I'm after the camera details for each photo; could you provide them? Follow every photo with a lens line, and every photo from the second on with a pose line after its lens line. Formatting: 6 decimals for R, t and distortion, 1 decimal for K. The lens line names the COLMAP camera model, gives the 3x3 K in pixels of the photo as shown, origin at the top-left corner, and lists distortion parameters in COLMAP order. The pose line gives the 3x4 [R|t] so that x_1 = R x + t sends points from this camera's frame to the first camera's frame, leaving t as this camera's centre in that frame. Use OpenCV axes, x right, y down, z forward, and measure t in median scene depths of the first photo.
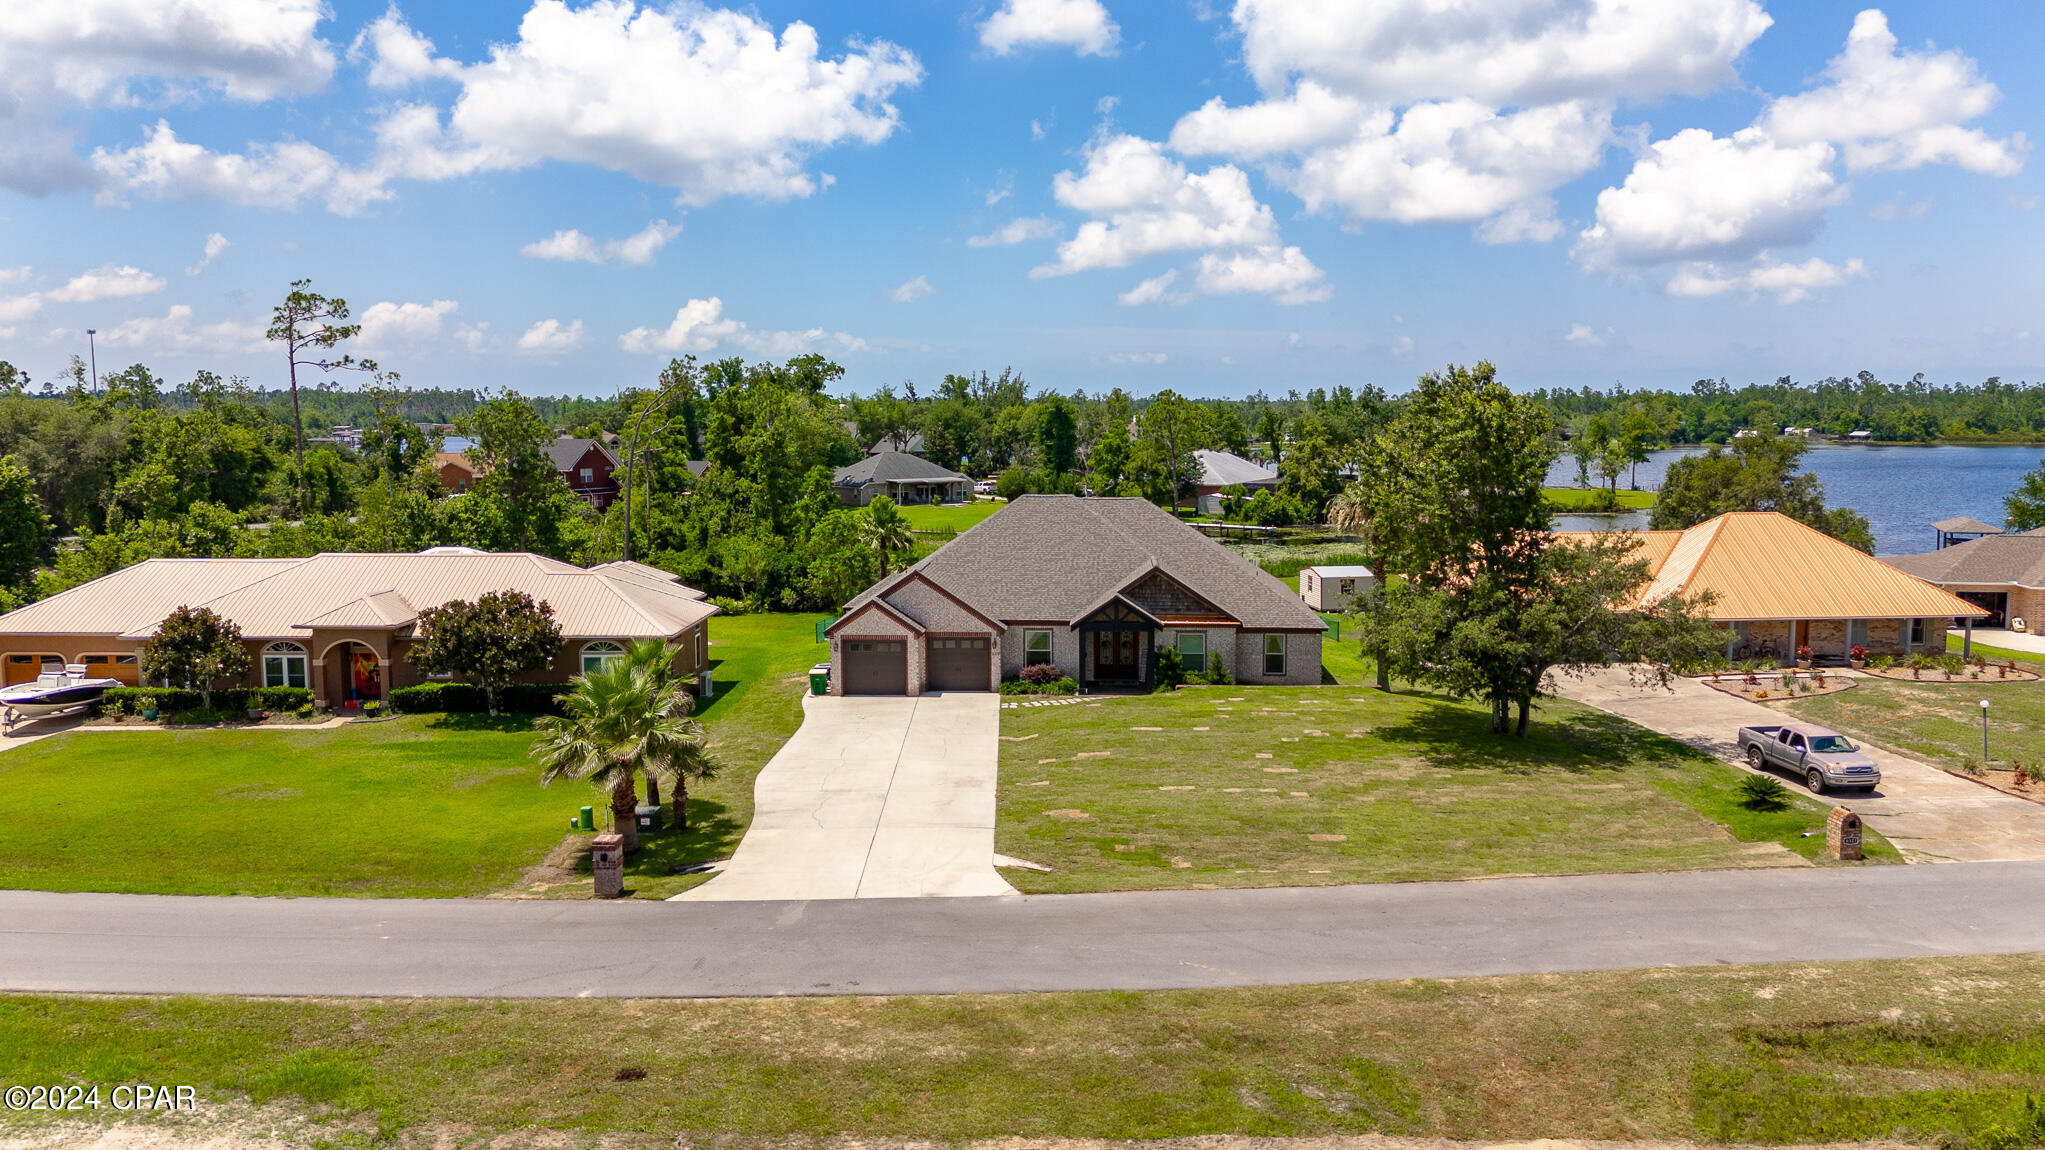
lens RADIAL K [[1516.6, 0, 1025.1], [0, 1516.6, 562.5], [0, 0, 1]] dist [0.065446, -0.045836]
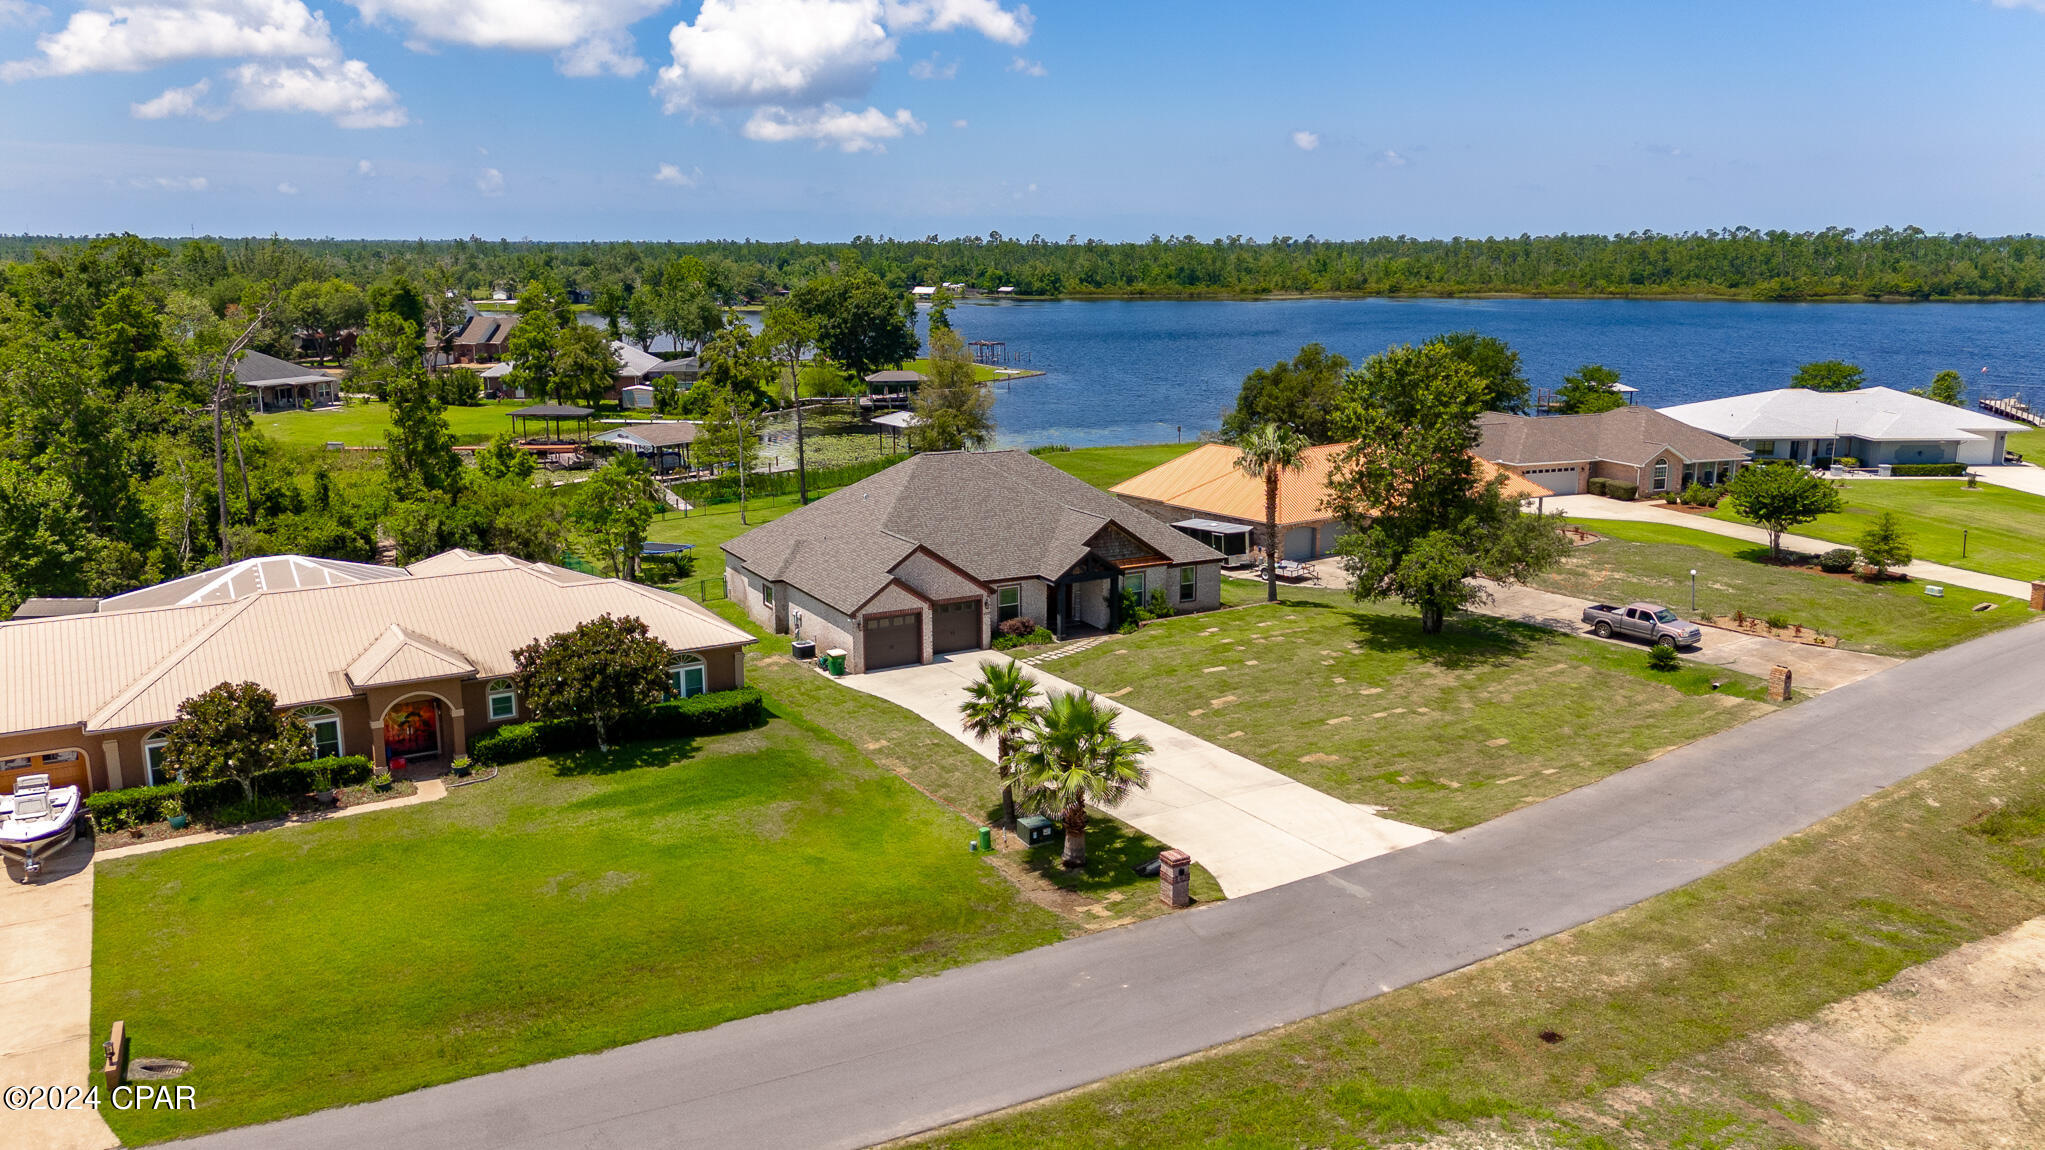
lens RADIAL K [[1516.6, 0, 1021.3], [0, 1516.6, 592.3], [0, 0, 1]] dist [0.065446, -0.045836]
pose [[0.847877, -0.115076, 0.517553, -0.597401], [0.052139, 0.989527, 0.134602, -0.105275], [-0.527622, -0.087141, 0.844998, 0.096374]]
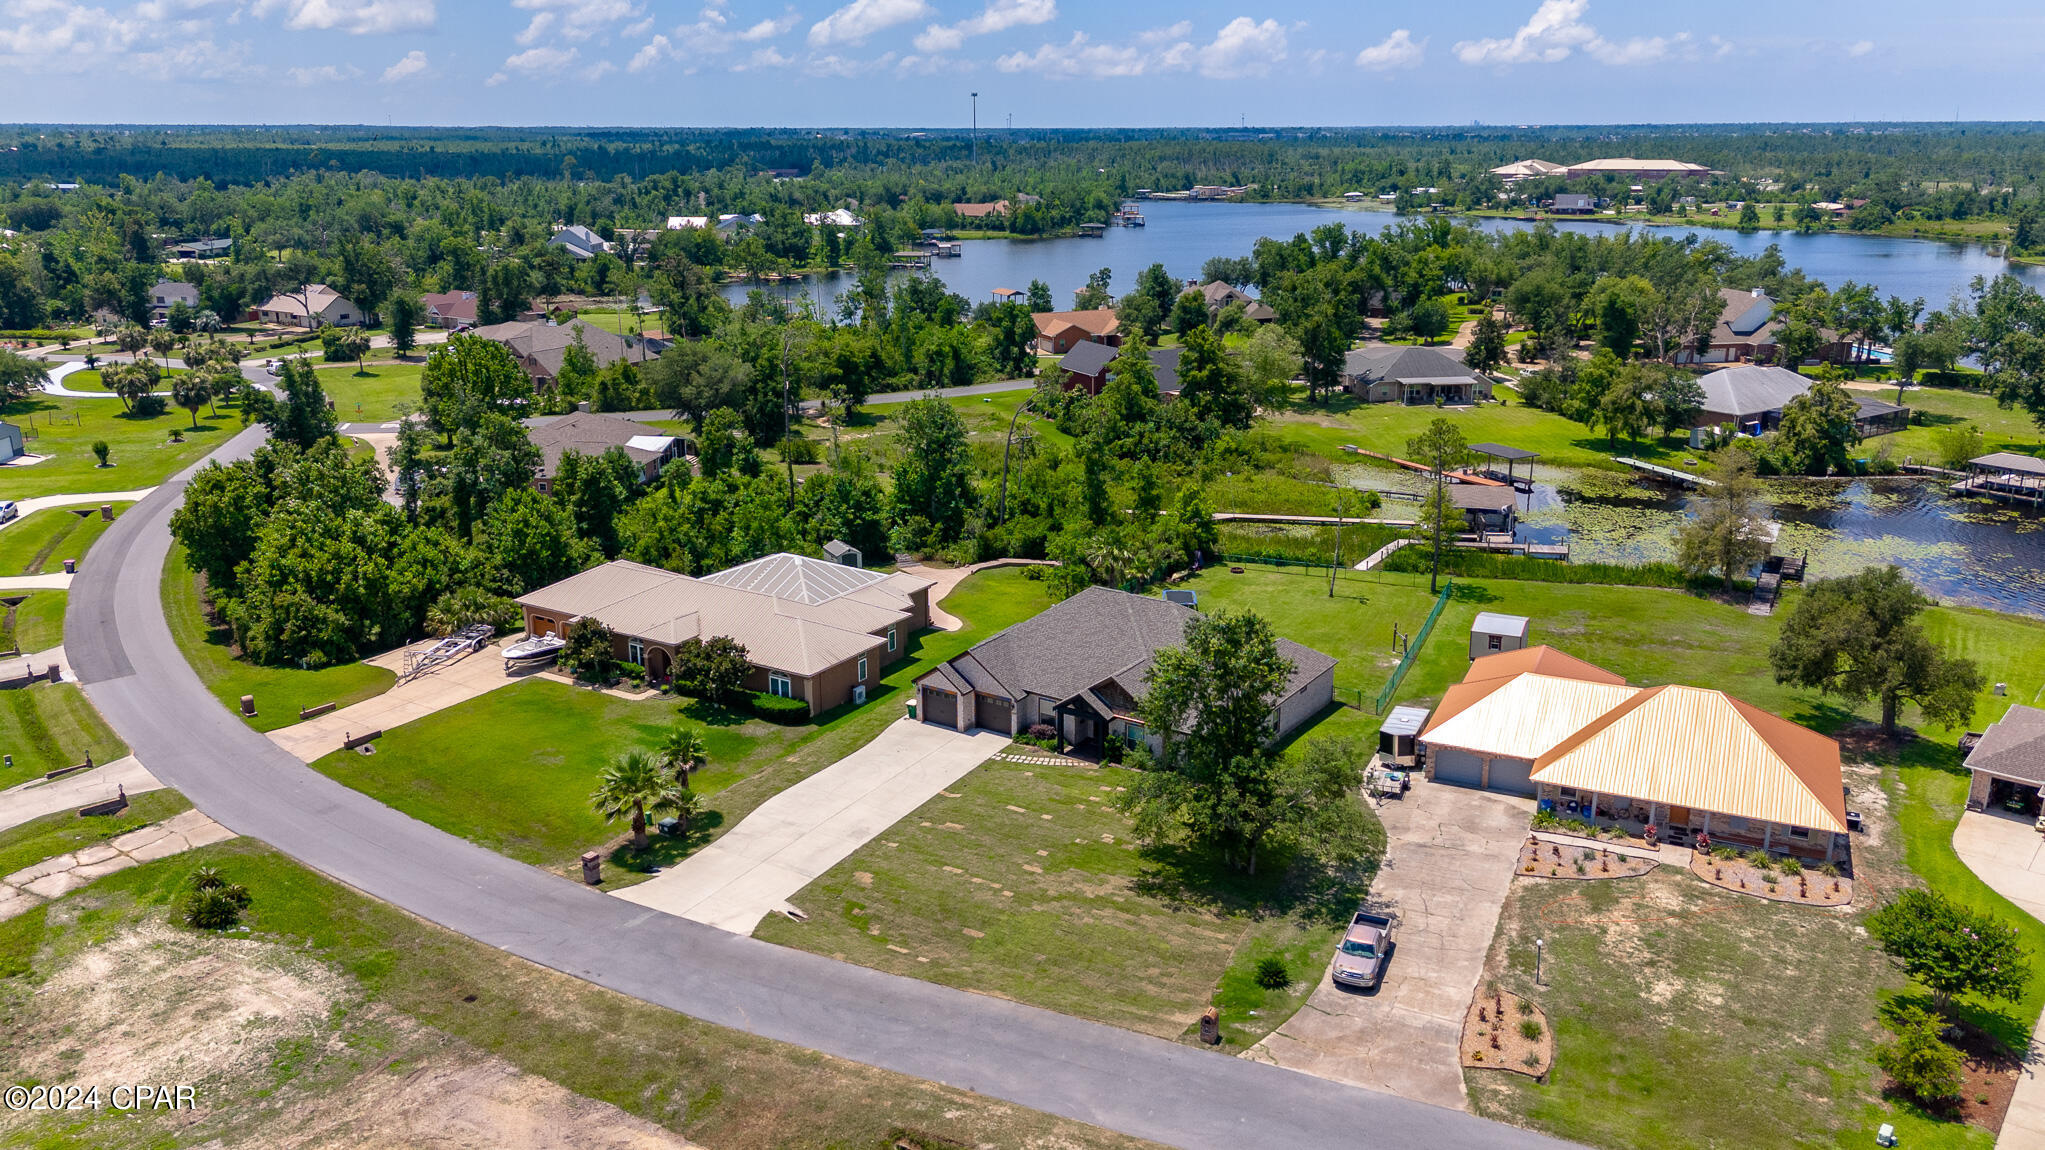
lens RADIAL K [[1516.6, 0, 1025.8], [0, 1516.6, 526.0], [0, 0, 1]] dist [0.065446, -0.045836]
pose [[0.863111, 0.129587, -0.488105, 0.740563], [-0.052885, 0.984396, 0.167831, -0.395831], [0.502237, -0.119043, 0.856497, -0.241987]]
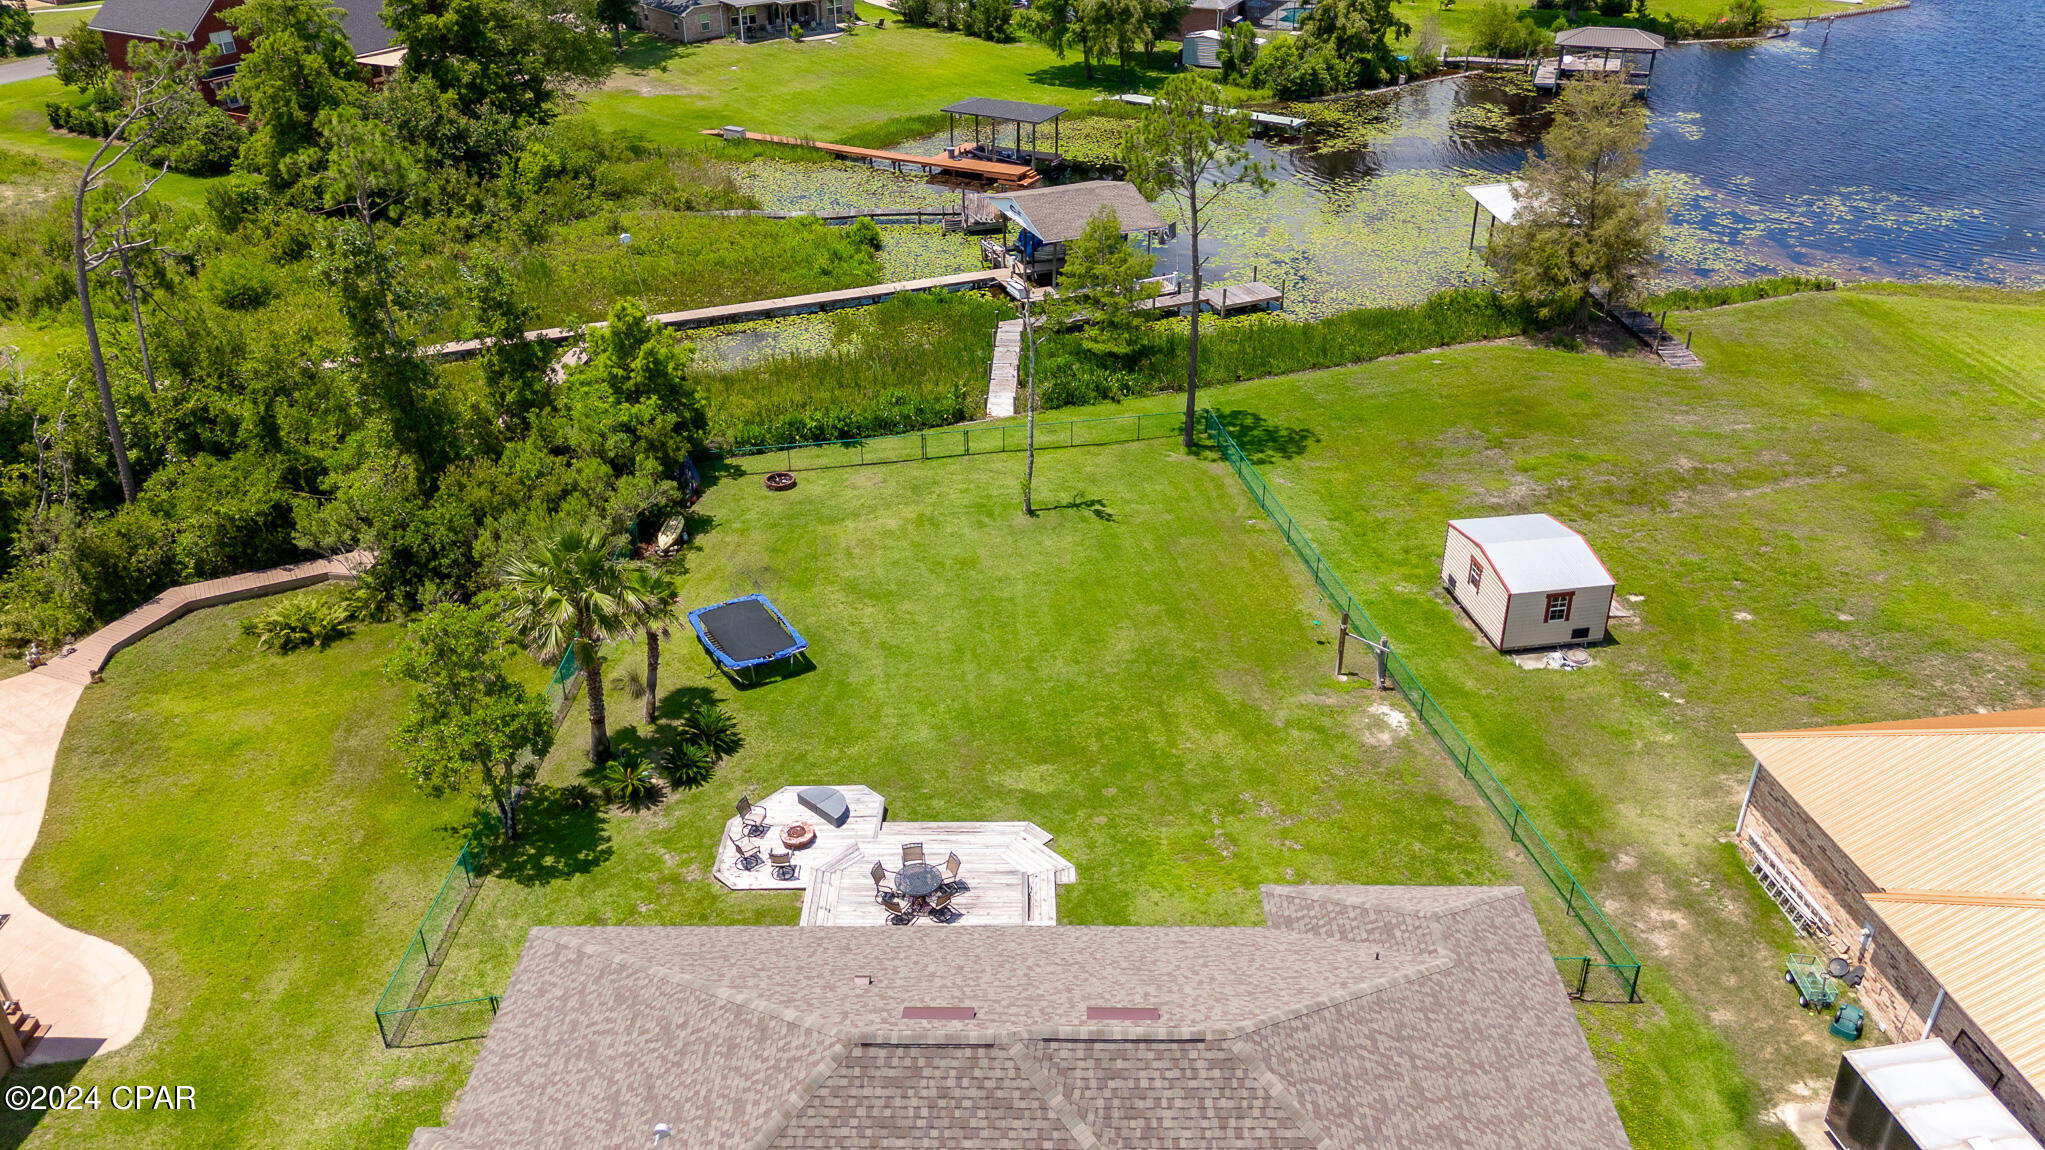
lens RADIAL K [[1516.6, 0, 1028.5], [0, 1516.6, 553.0], [0, 0, 1]] dist [0.065446, -0.045836]
pose [[0.998688, -0.023575, 0.045465, 0.027890], [0.003745, 0.918988, 0.394267, -0.319163], [-0.051076, -0.393580, 0.917871, 0.907079]]
